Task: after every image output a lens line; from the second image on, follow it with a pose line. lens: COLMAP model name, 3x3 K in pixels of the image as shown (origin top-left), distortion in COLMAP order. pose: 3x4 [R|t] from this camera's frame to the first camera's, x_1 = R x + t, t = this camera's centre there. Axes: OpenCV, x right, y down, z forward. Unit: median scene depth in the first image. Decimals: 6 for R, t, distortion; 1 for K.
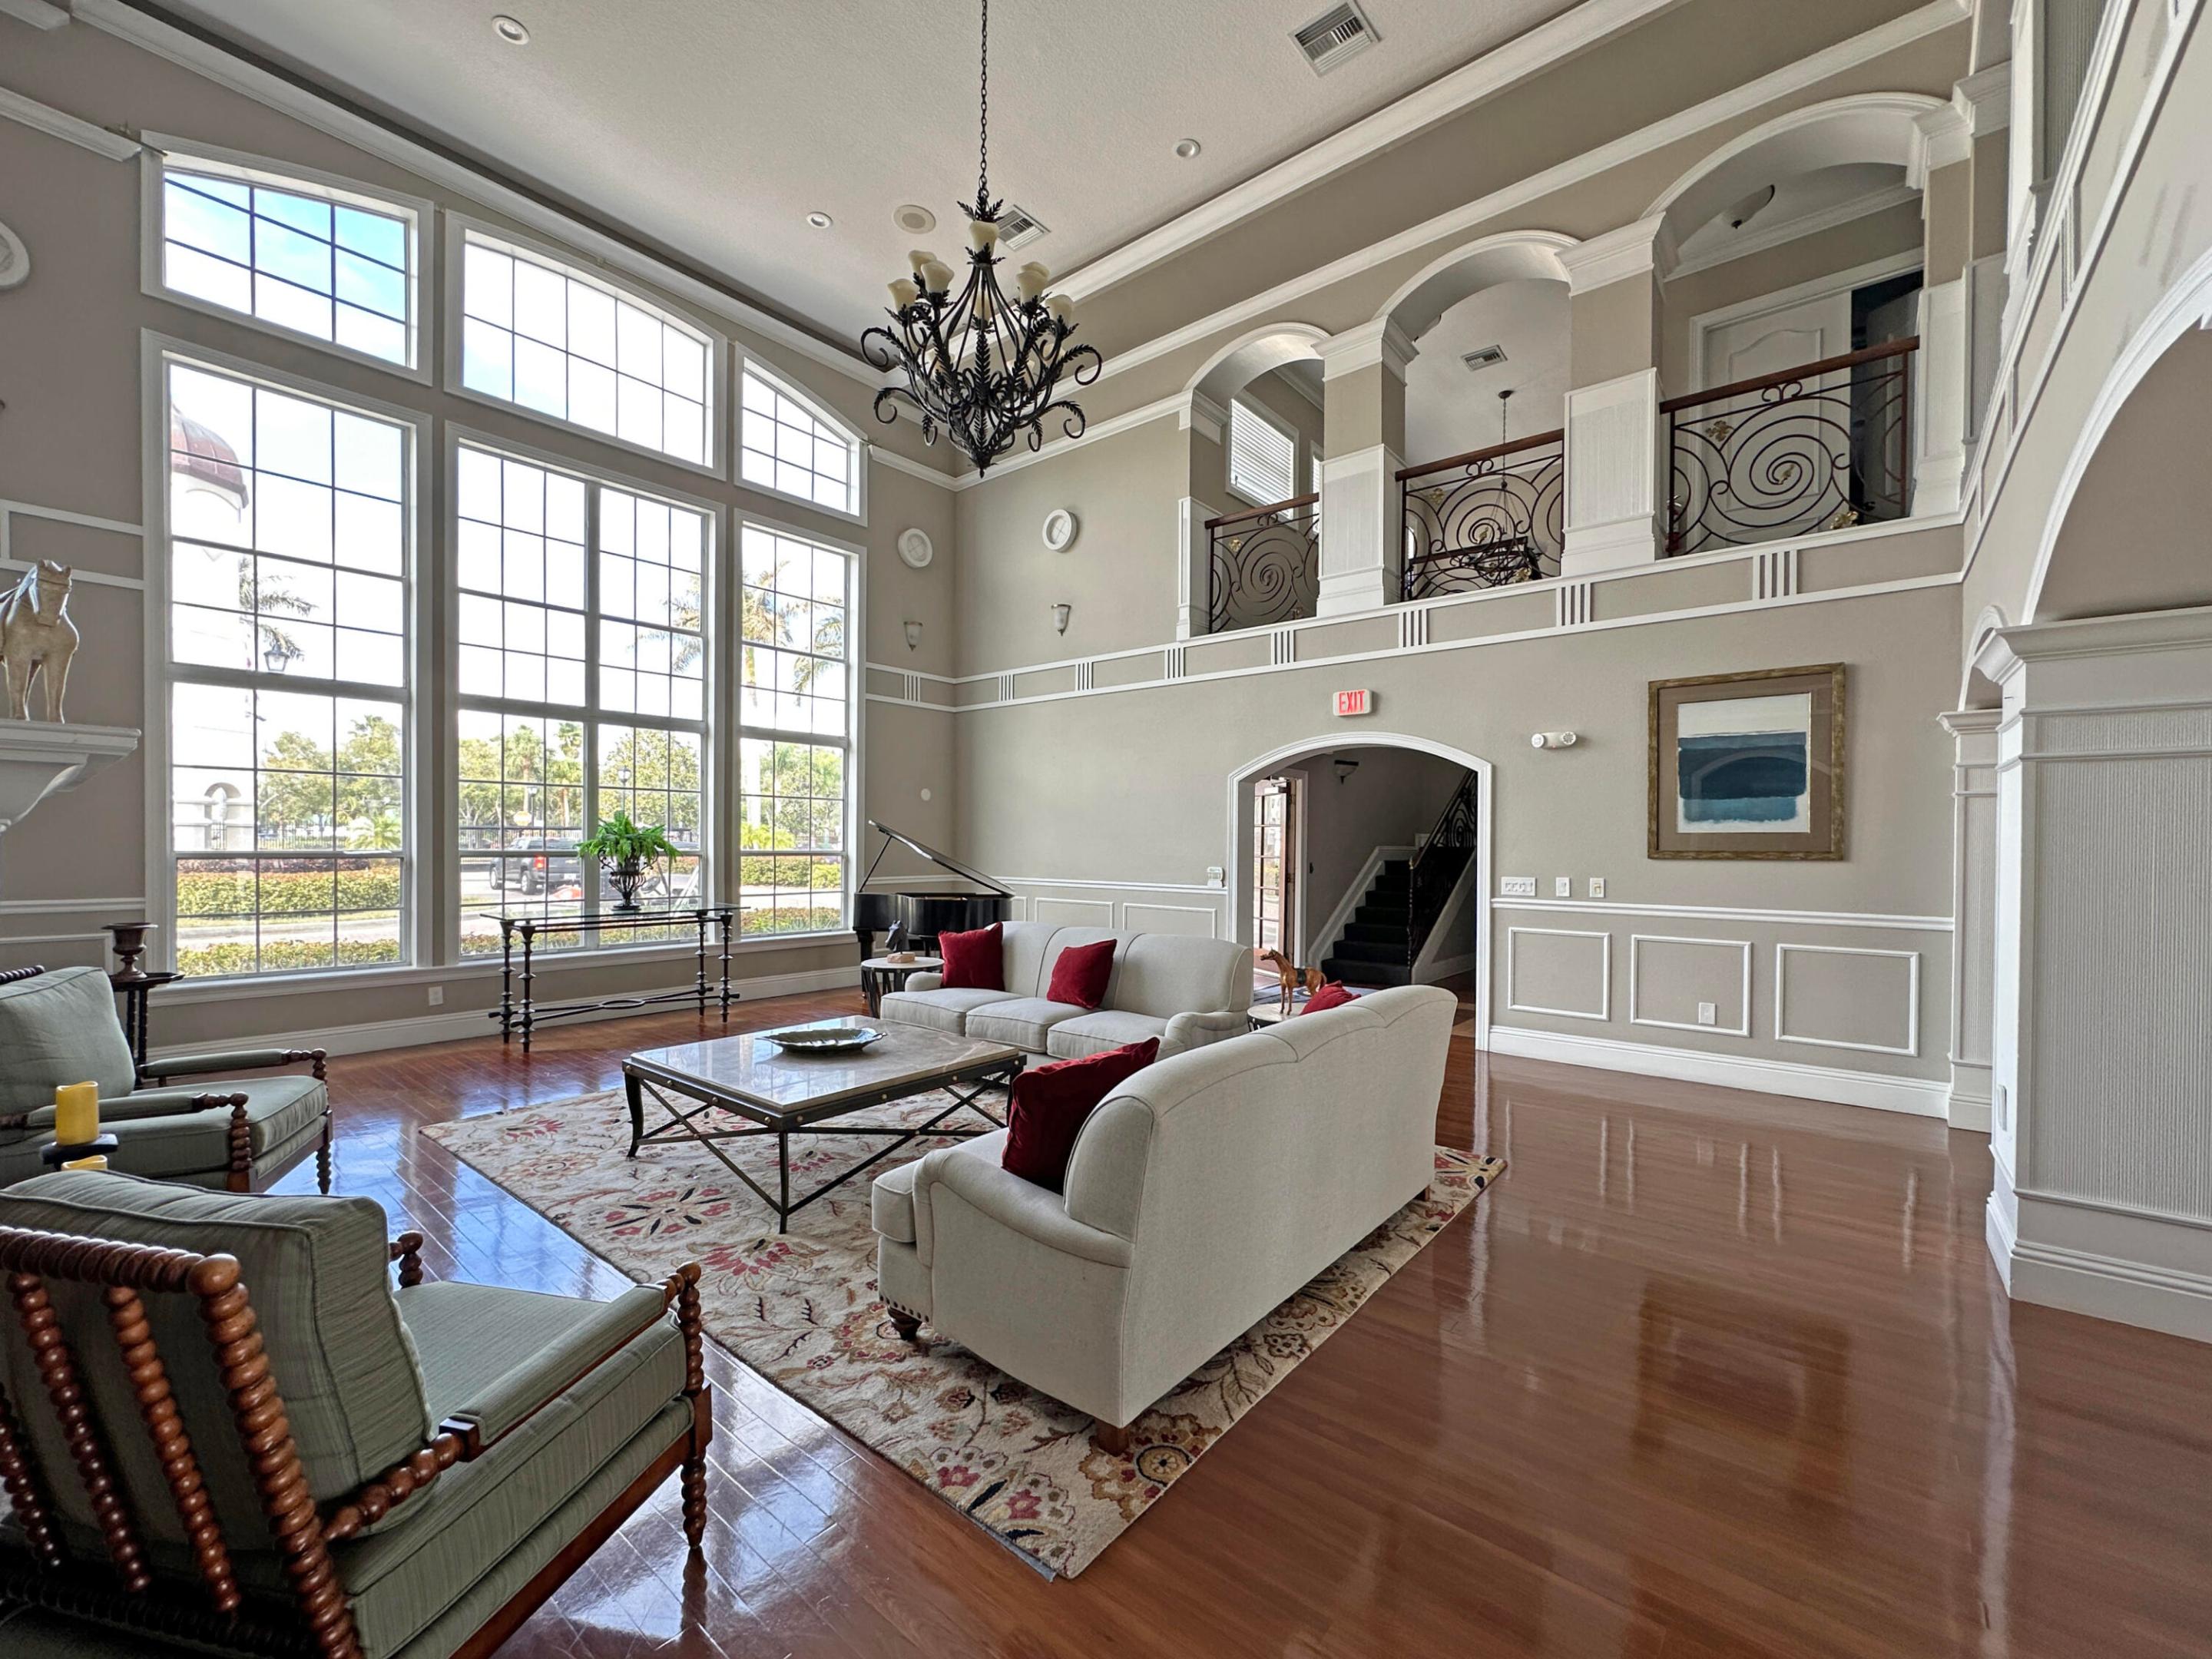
lens RADIAL K [[890.4, 0, 1115.9], [0, 890.4, 853.3], [0, 0, 1]] dist [0.009539, 0.000138]
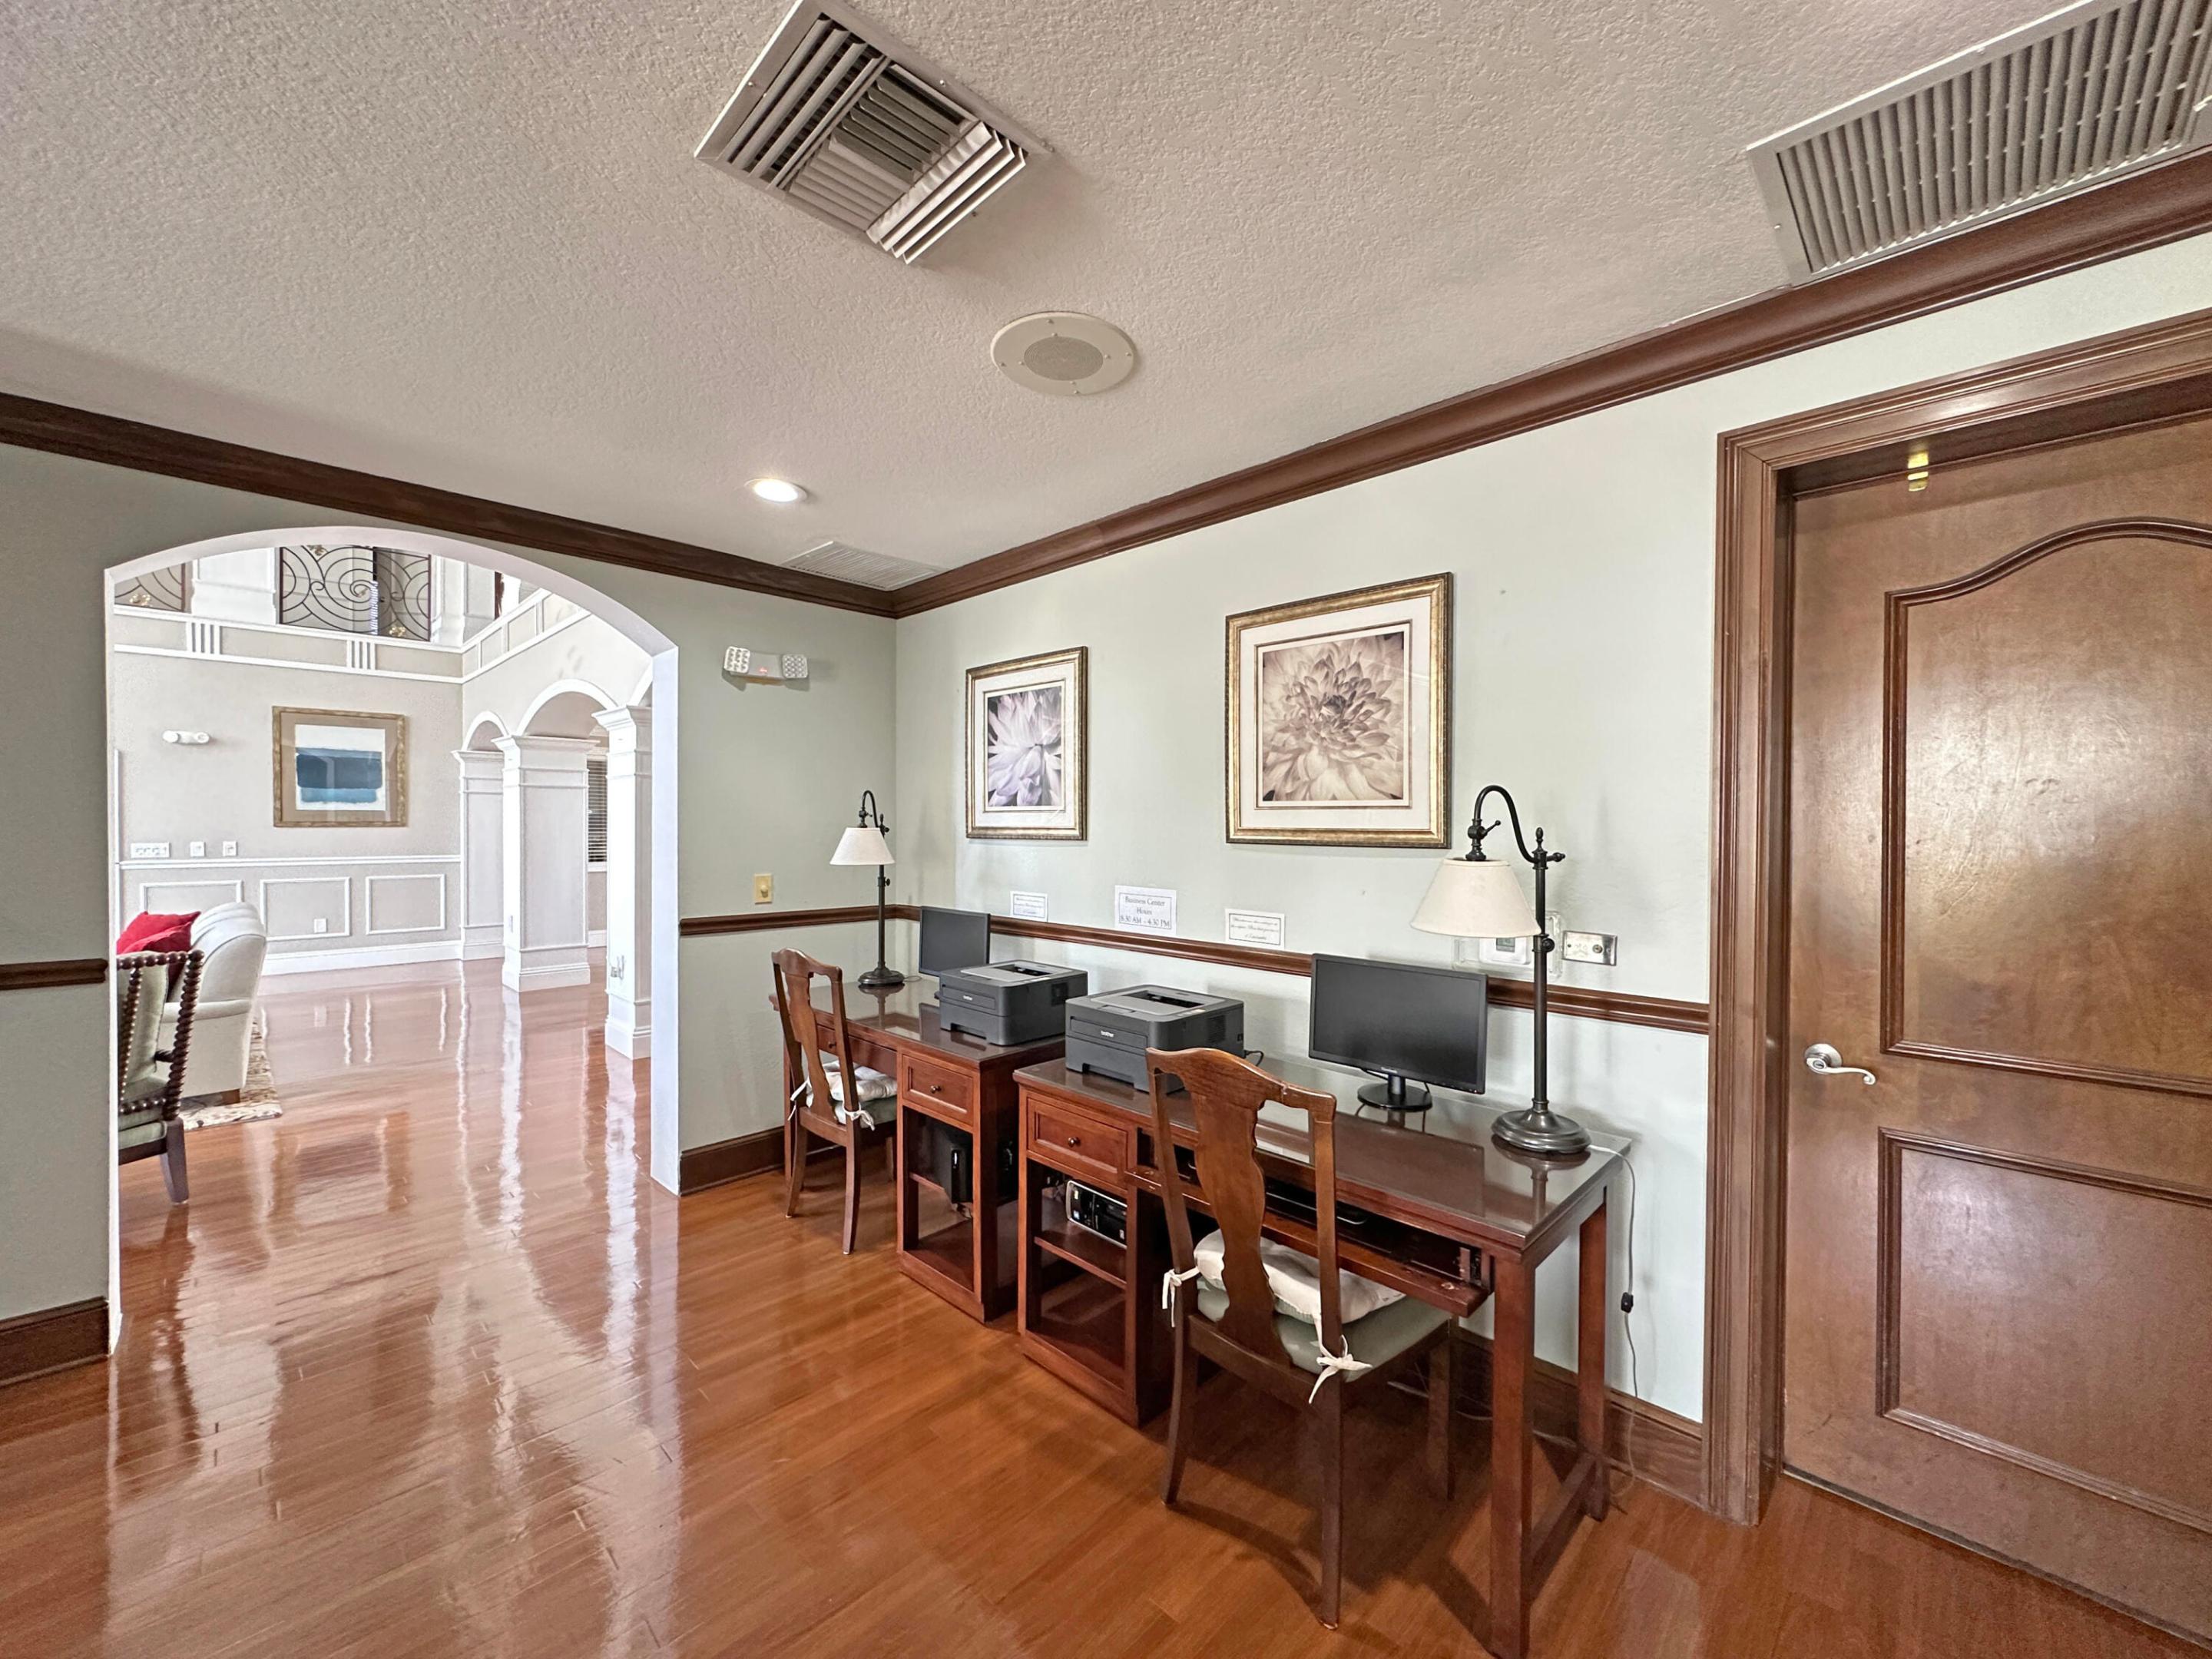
lens RADIAL K [[890.4, 0, 1113.4], [0, 890.4, 828.9], [0, 0, 1]] dist [0.009539, 0.000138]
pose [[0.099424, -0.017706, 0.994888, -0.778879], [0.002703, 0.999843, 0.017524, -0.013786], [-0.995041, 0.000947, 0.099457, -0.548920]]
